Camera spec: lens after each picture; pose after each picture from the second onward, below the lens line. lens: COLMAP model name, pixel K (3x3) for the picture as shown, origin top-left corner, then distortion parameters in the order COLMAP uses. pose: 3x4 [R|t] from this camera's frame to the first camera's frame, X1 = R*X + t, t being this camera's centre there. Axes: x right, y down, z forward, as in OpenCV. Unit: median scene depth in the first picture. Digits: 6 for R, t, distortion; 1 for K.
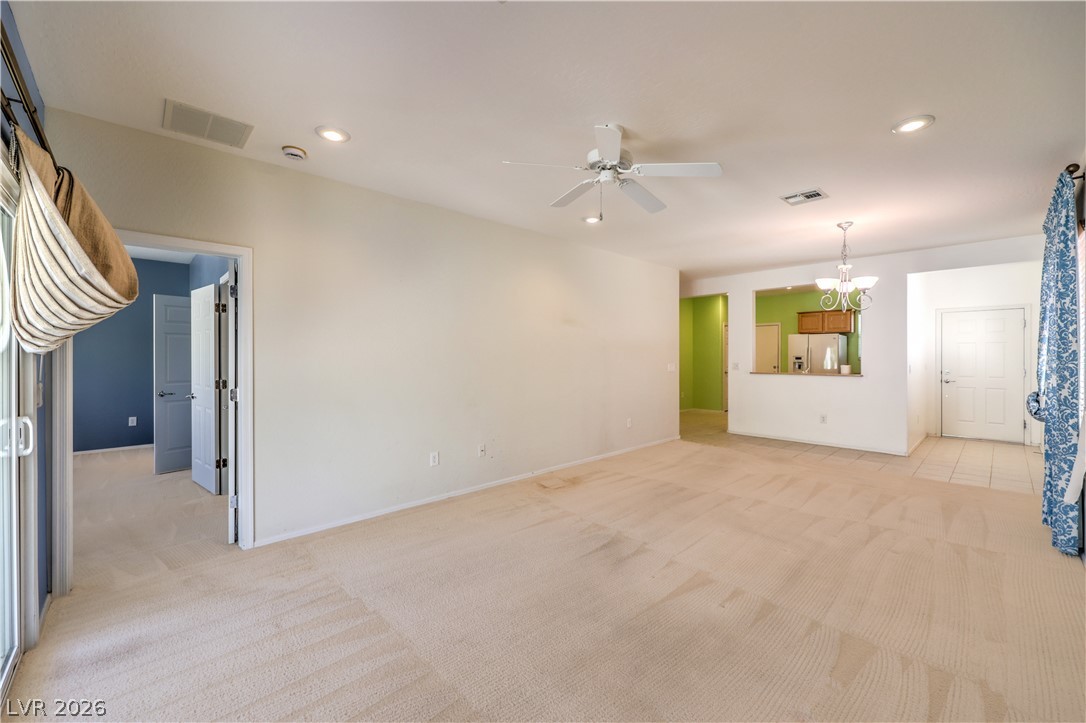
lens RADIAL K [[439.7, 0, 542.8], [0, 439.7, 353.7], [0, 0, 1]] dist [0.002599, -0.000639]
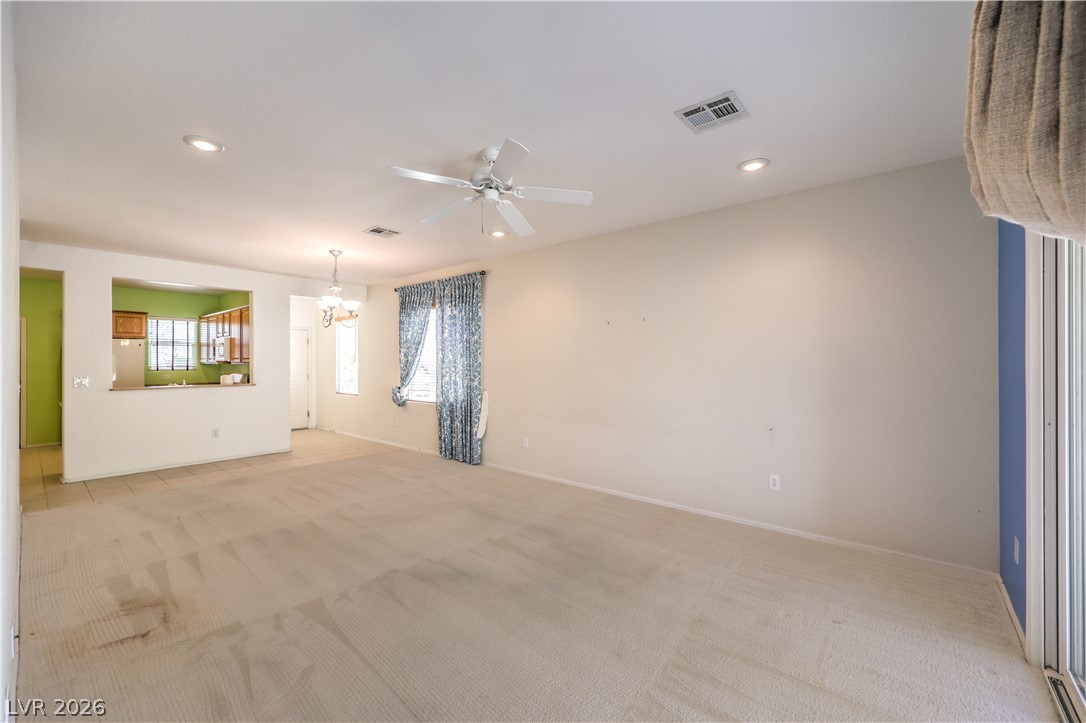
lens RADIAL K [[439.7, 0, 544.2], [0, 439.7, 359.8], [0, 0, 1]] dist [0.002599, -0.000639]
pose [[-0.124747, 0.007204, 0.992162, -0.503862], [-0.001148, 0.999972, -0.007405, -0.002358], [-0.992188, -0.002063, -0.124735, 0.569620]]
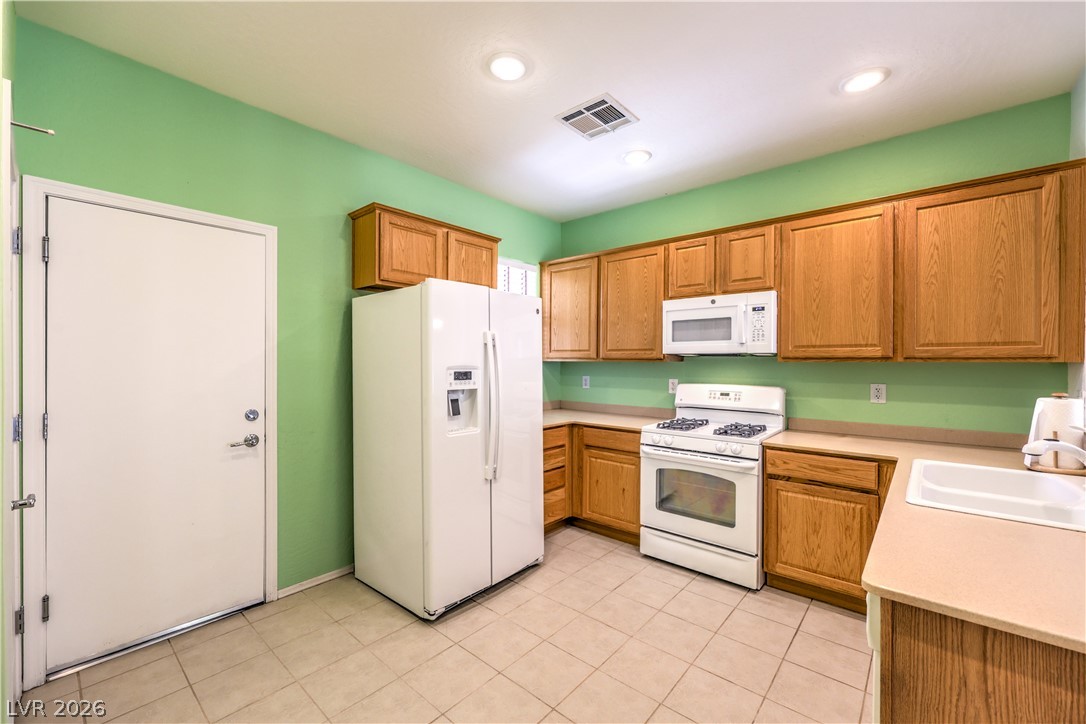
lens RADIAL K [[439.7, 0, 529.9], [0, 439.7, 363.9], [0, 0, 1]] dist [0.002599, -0.000639]
pose [[-0.098757, 0.004330, 0.995102, 0.599790], [-0.004015, 0.999981, -0.004750, 0.009013], [-0.995103, -0.004464, -0.098738, 1.820672]]
